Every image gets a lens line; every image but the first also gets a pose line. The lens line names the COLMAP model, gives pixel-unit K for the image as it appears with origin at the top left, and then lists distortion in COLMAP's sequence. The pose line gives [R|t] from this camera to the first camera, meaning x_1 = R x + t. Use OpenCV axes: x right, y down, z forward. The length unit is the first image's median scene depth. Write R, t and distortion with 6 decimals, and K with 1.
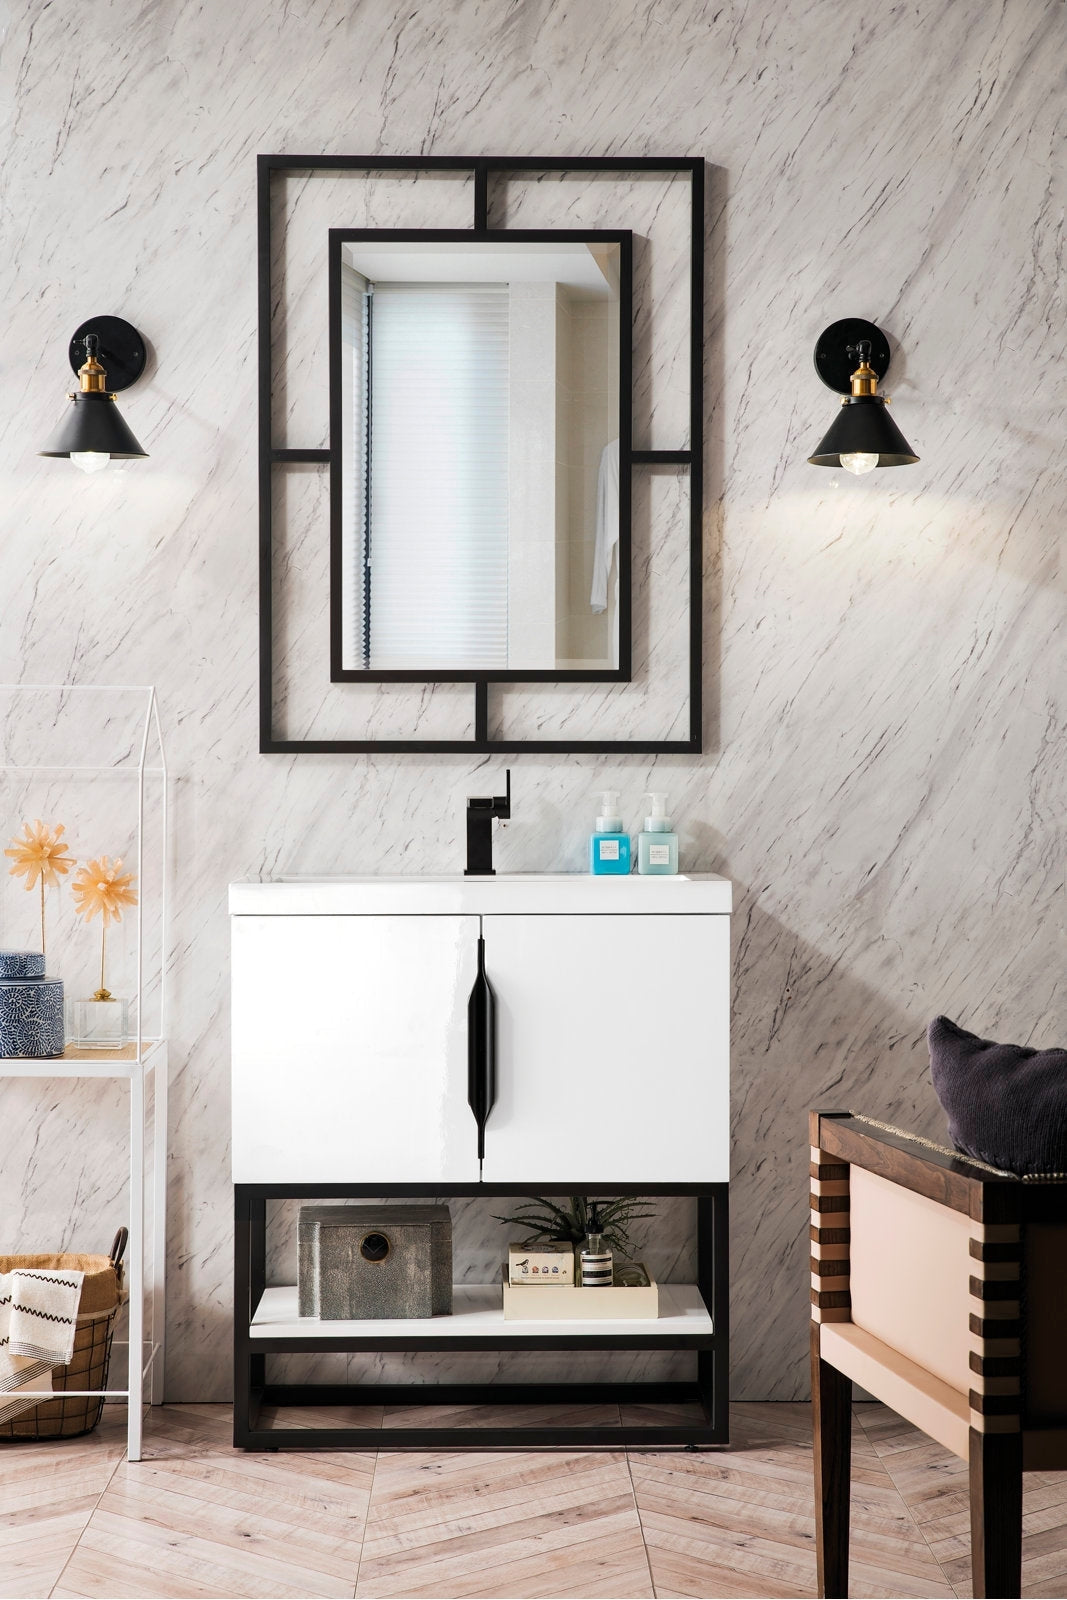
lens RADIAL K [[3048.4, 0, 531.1], [0, 3048.4, 790.4], [0, 0, 1]] dist [0.030010, 0.000000]
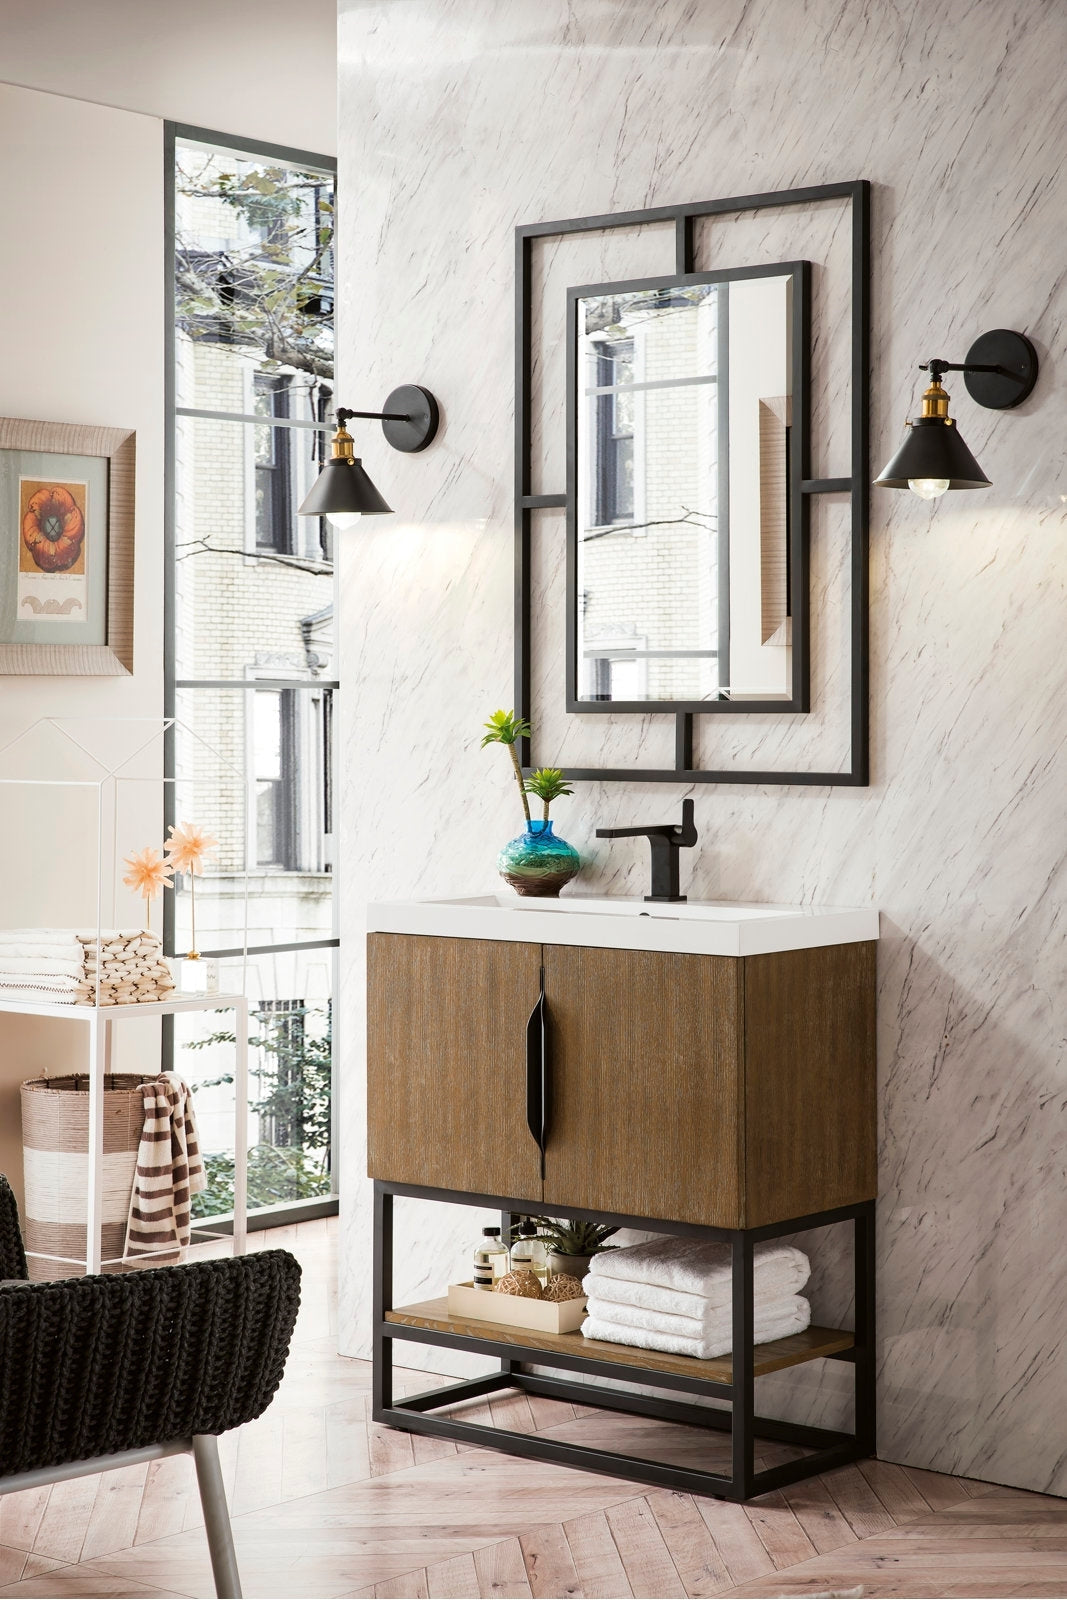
lens RADIAL K [[3048.4, 0, 591.6], [0, 3048.4, 578.5], [0, 0, 1]] dist [0.030010, 0.000000]
pose [[0.753037, -0.026935, -0.657426, 0.631027], [-0.002755, 0.999024, -0.044085, -0.035095], [0.657972, 0.035009, 0.752228, 0.205064]]
